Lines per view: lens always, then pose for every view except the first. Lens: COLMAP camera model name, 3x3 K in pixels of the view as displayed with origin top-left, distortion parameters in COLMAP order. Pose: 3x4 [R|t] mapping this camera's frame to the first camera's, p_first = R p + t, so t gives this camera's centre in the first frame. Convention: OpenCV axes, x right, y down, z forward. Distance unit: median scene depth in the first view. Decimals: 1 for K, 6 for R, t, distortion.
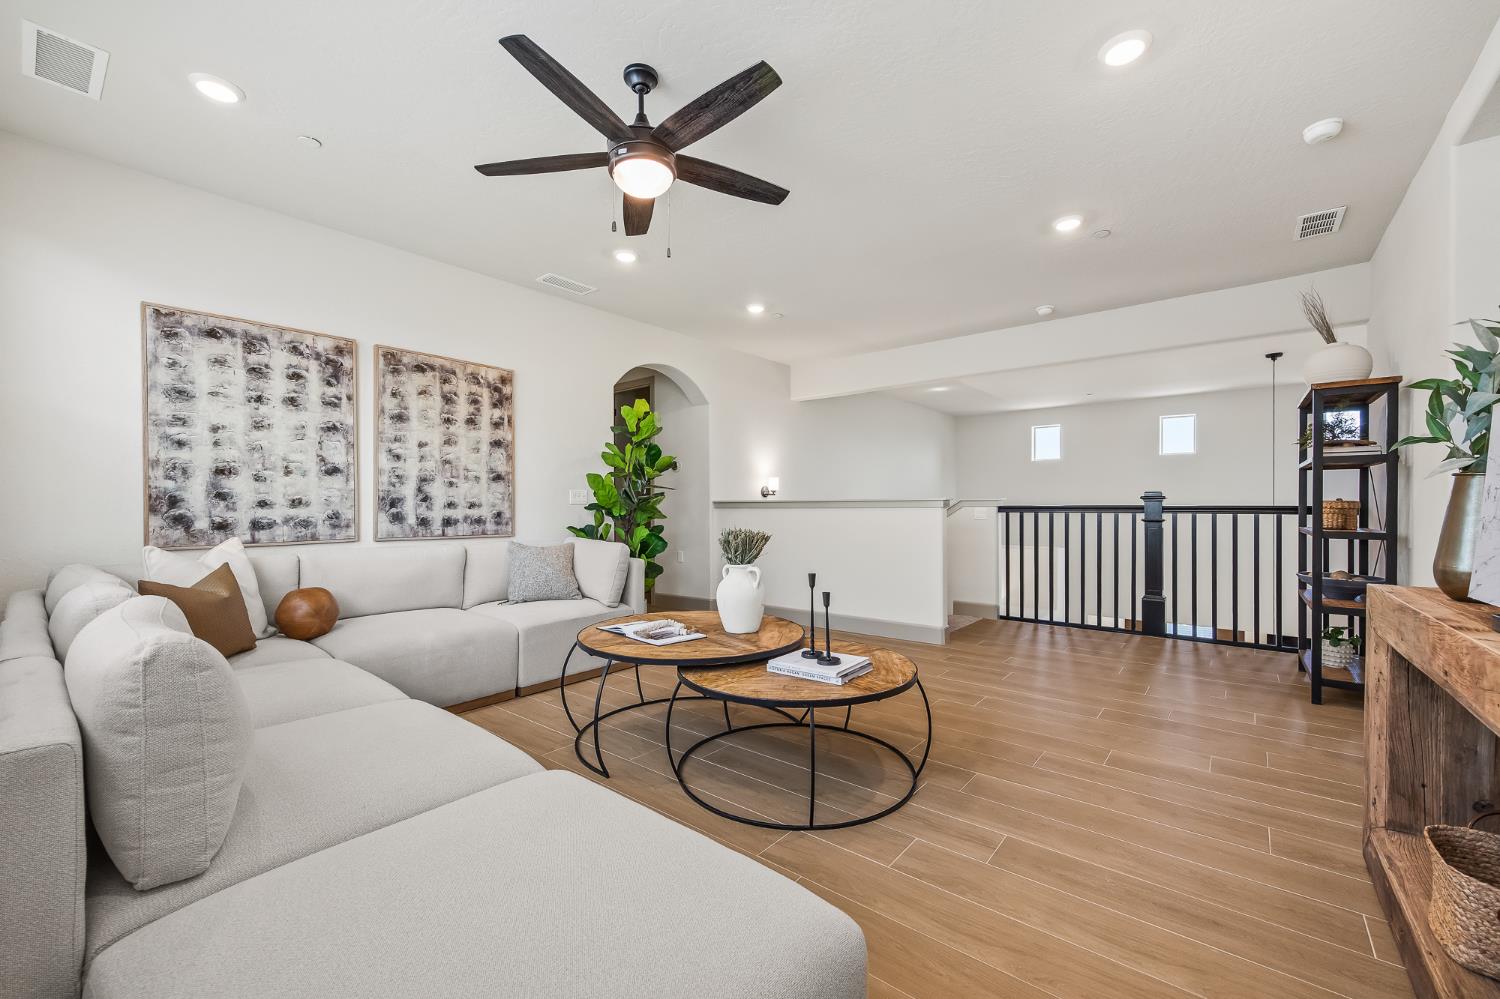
lens RADIAL K [[603.4, 0, 751.0], [0, 603.4, 507.8], [0, 0, 1]] dist [0.000291, 0.000123]
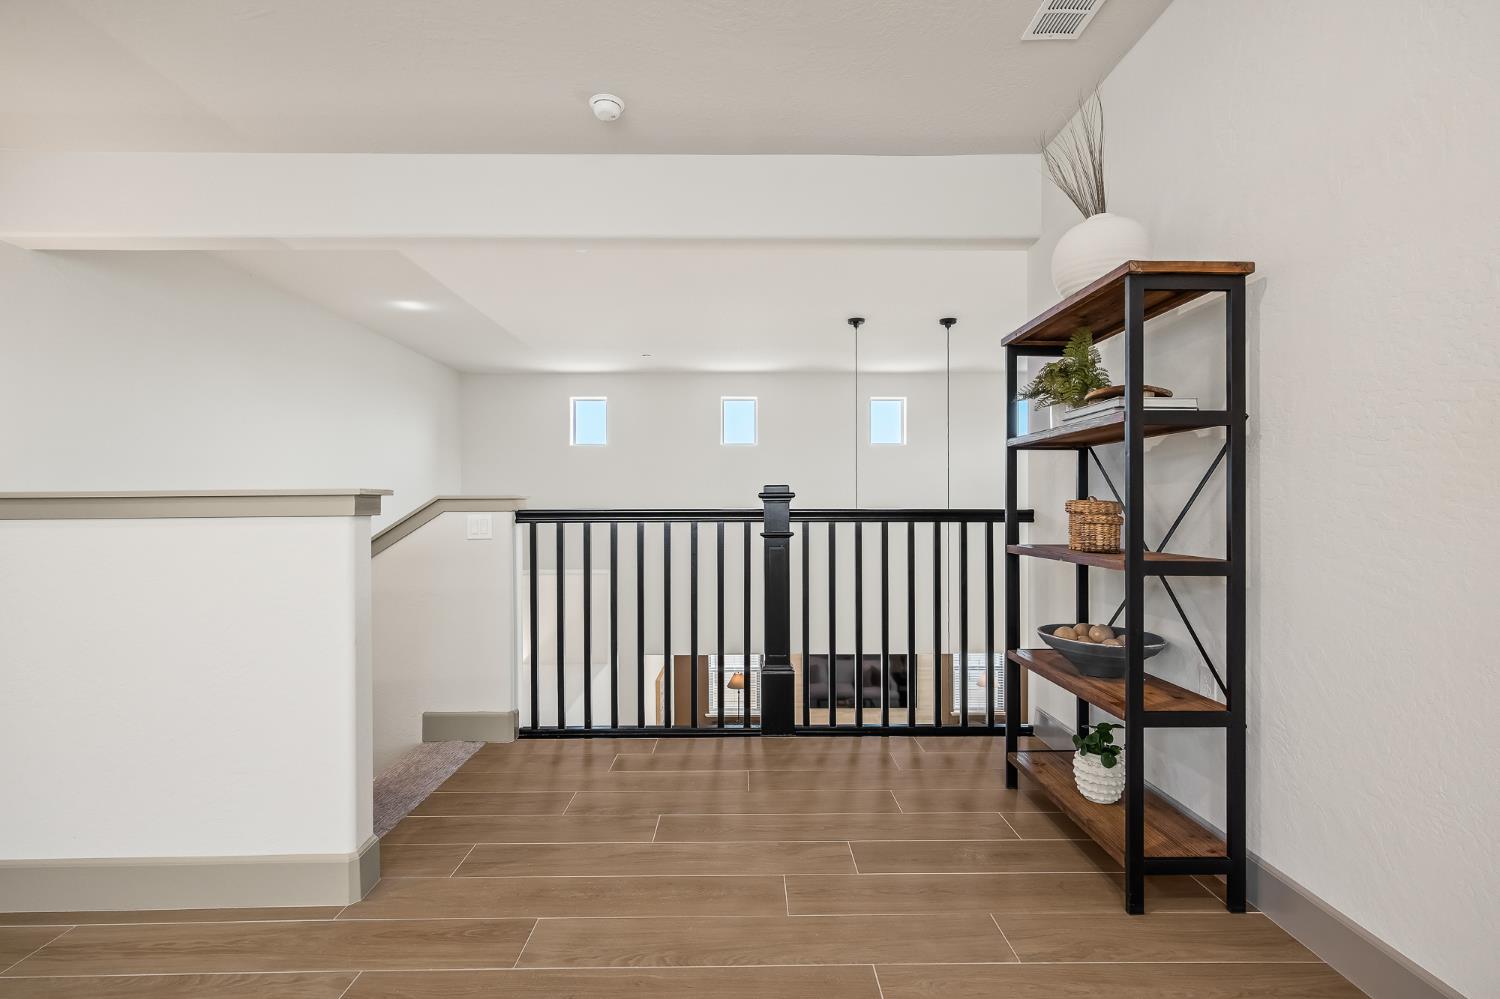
lens RADIAL K [[686.7, 0, 750.7], [0, 686.7, 508.0], [0, 0, 1]] dist [0.000552, -0.000017]
pose [[0.763592, -0.000457, 0.645698, 0.219812], [0.003822, 0.999985, -0.003812, -0.002169], [-0.645687, 0.005379, 0.763583, 0.506951]]
